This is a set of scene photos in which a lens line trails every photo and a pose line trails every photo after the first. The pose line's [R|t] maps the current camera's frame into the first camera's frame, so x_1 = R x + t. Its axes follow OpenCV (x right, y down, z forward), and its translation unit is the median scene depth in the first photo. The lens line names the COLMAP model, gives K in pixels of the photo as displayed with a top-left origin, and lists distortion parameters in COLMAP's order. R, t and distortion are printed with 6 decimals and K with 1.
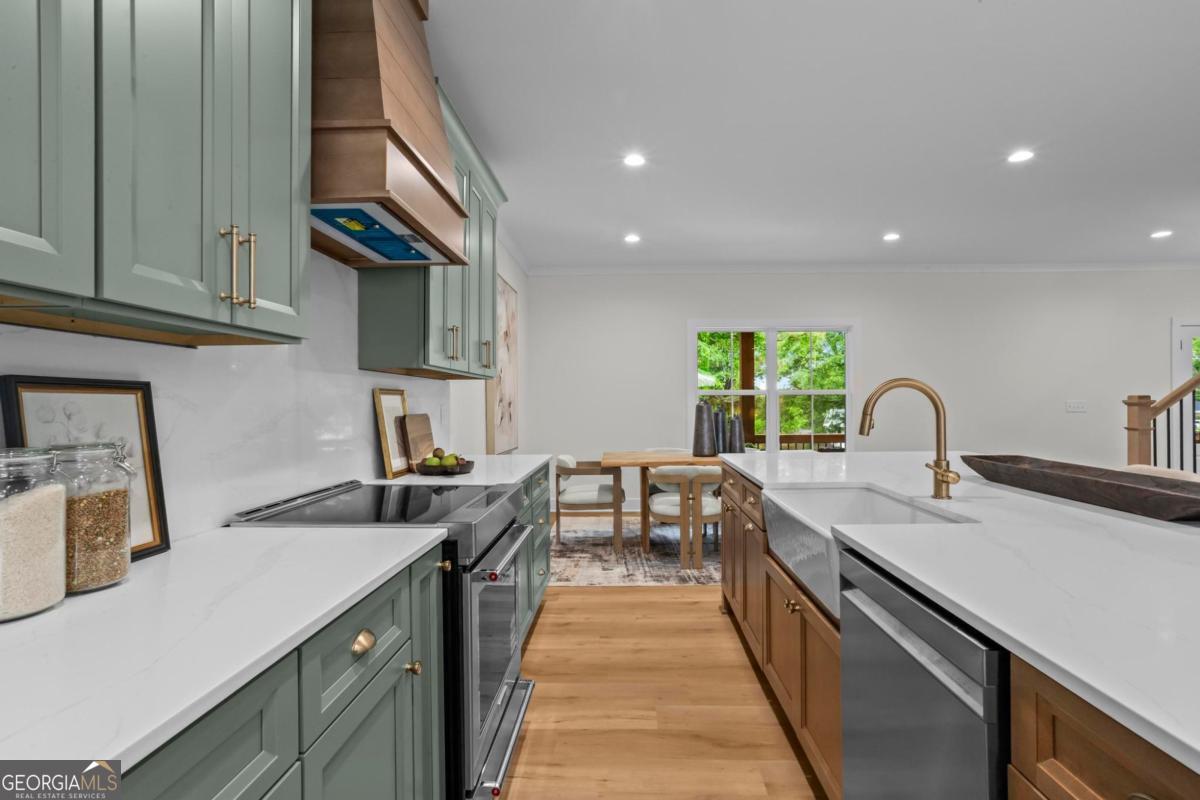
lens RADIAL K [[612.3, 0, 600.0], [0, 612.3, 400.0], [0, 0, 1]] dist [-0.036492, 0.022165]
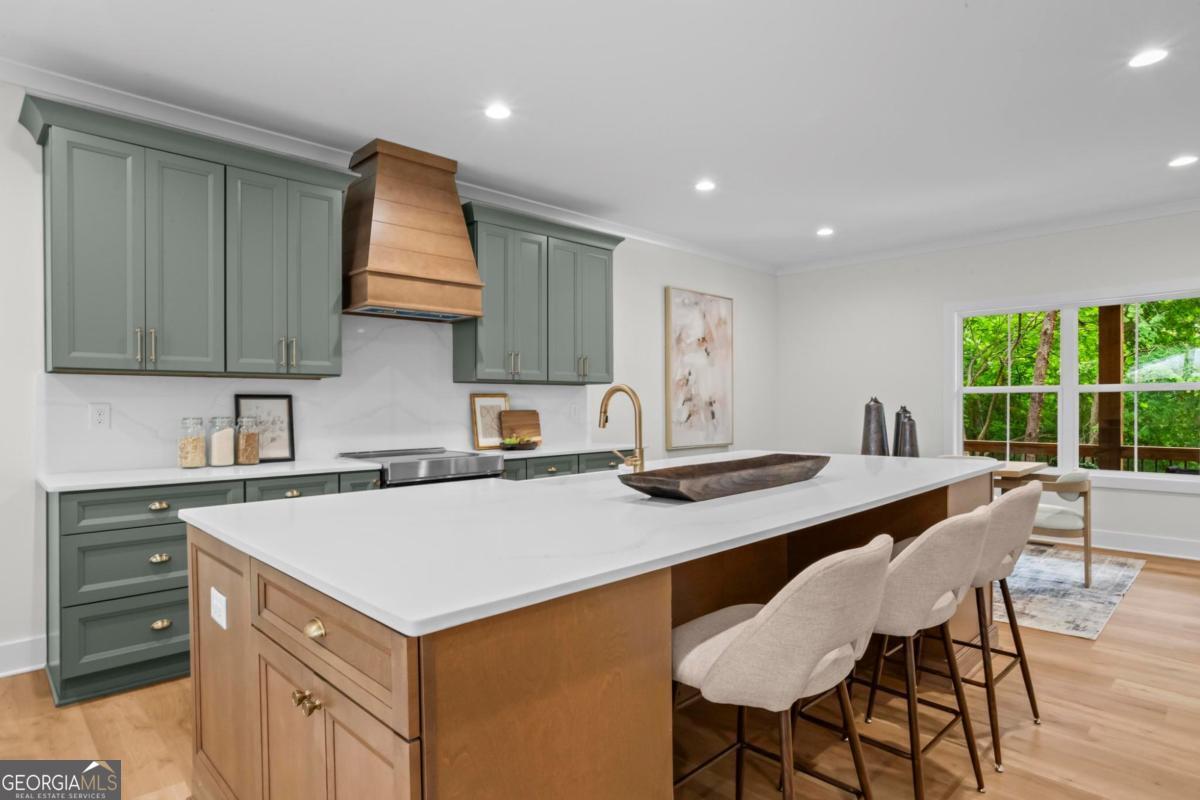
lens RADIAL K [[703.8, 0, 600.0], [0, 703.8, 400.0], [0, 0, 1]] dist [0.001763, 0.000260]
pose [[0.707208, -0.001956, -0.707002, 0.849215], [0.004271, 0.999990, 0.001506, -0.002390], [0.706992, -0.004085, 0.707210, -0.054755]]
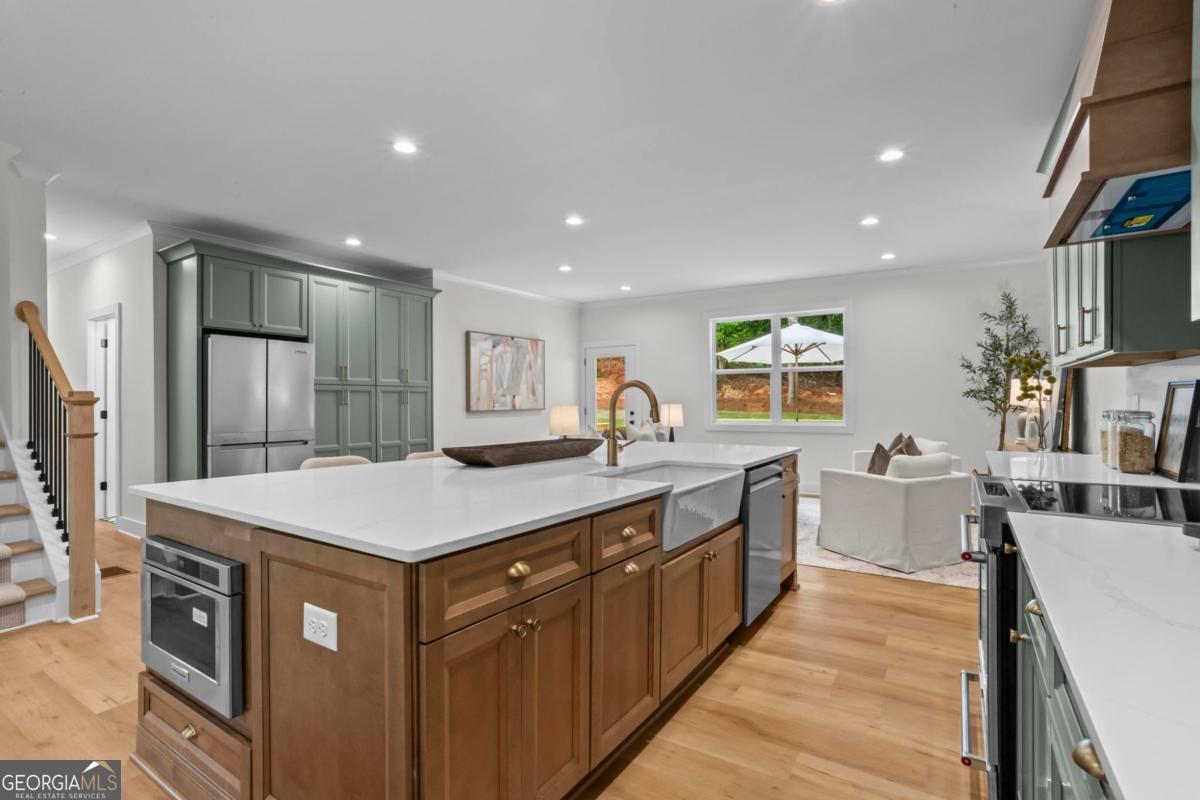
lens RADIAL K [[572.7, 0, 600.0], [0, 572.7, 400.0], [0, 0, 1]] dist [0.001160, 0.000362]
pose [[-0.863893, 0.008674, 0.503600, -0.052101], [0.006576, 0.999961, -0.005942, 0.007807], [-0.503632, -0.001821, -0.863916, 1.172083]]
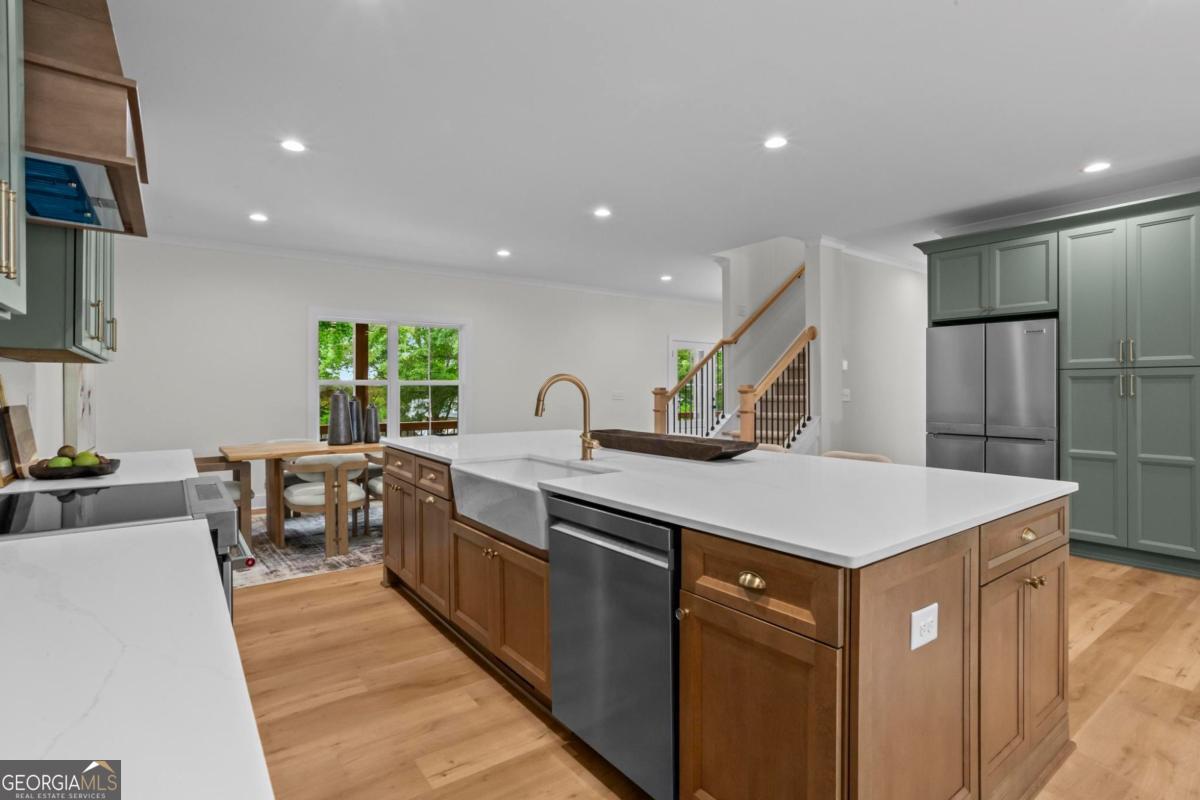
lens RADIAL K [[600.0, 0, 596.6], [0, 600.0, 388.9], [0, 0, 1]] dist [-0.004518, -0.000222]
pose [[0.785166, 0.005844, 0.619258, -0.154104], [-0.004285, 0.999983, -0.004003, 0.001549], [-0.619270, 0.000490, 0.785178, -0.060645]]
